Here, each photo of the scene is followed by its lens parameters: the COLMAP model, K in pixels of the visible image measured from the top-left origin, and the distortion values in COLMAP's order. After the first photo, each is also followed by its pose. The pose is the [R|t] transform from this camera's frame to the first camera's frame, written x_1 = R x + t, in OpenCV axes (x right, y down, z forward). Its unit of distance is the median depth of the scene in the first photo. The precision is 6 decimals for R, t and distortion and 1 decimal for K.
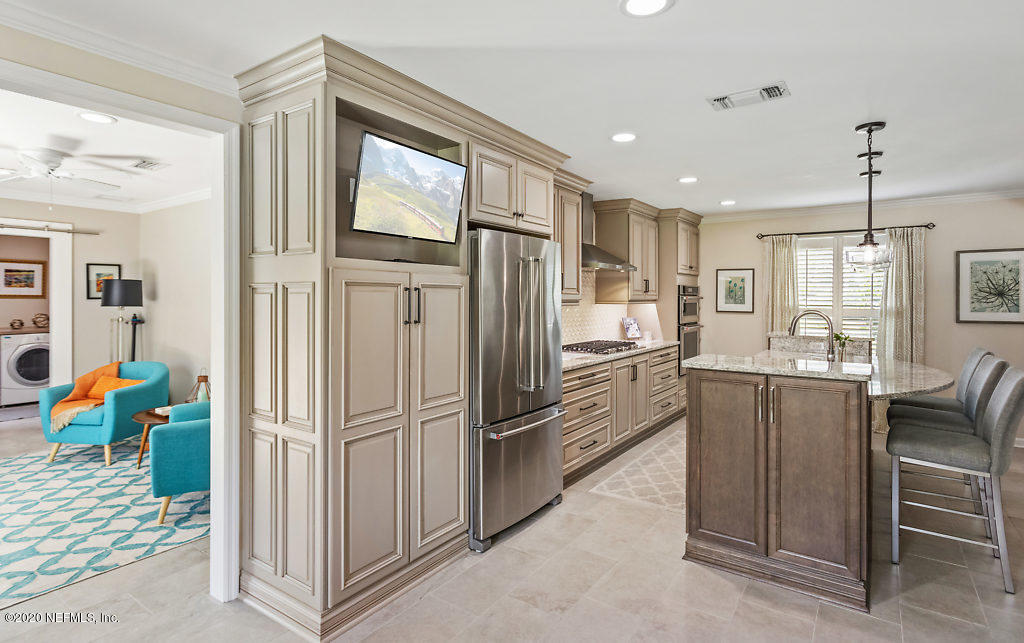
lens RADIAL K [[521.2, 0, 499.0], [0, 521.2, 296.0], [0, 0, 1]] dist [0.004950, -0.000153]
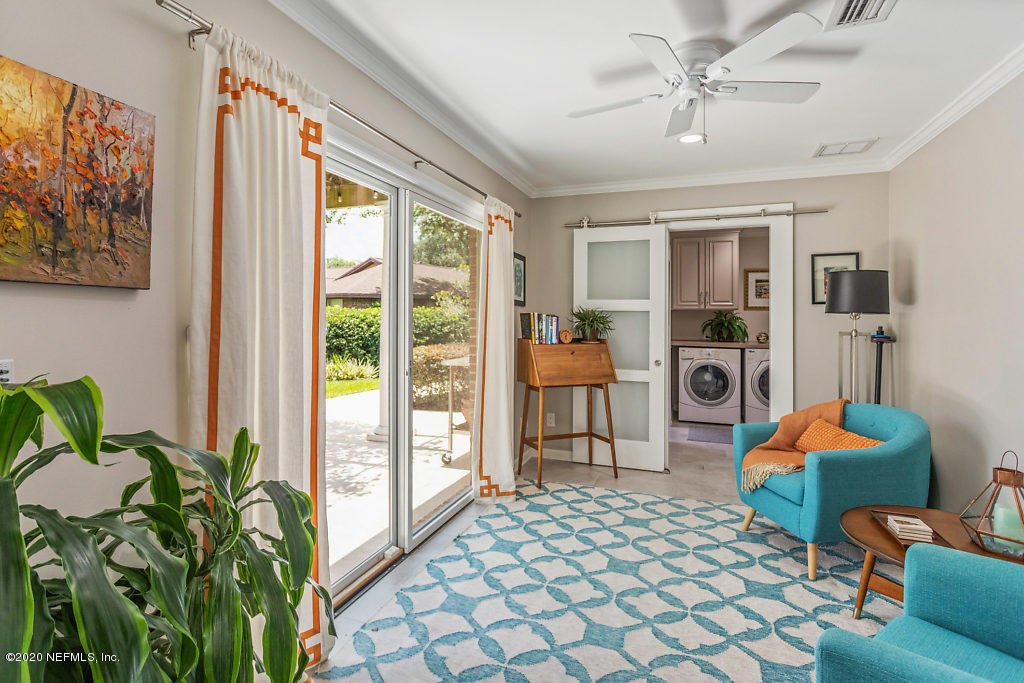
lens RADIAL K [[493.6, 0, 515.1], [0, 493.6, 316.6], [0, 0, 1]] dist [0.008182, -0.001810]
pose [[0.261784, -0.005037, -0.965113, -0.264320], [-0.002129, 0.999981, -0.005796, 0.030653], [0.965124, 0.003573, 0.261768, 0.474277]]
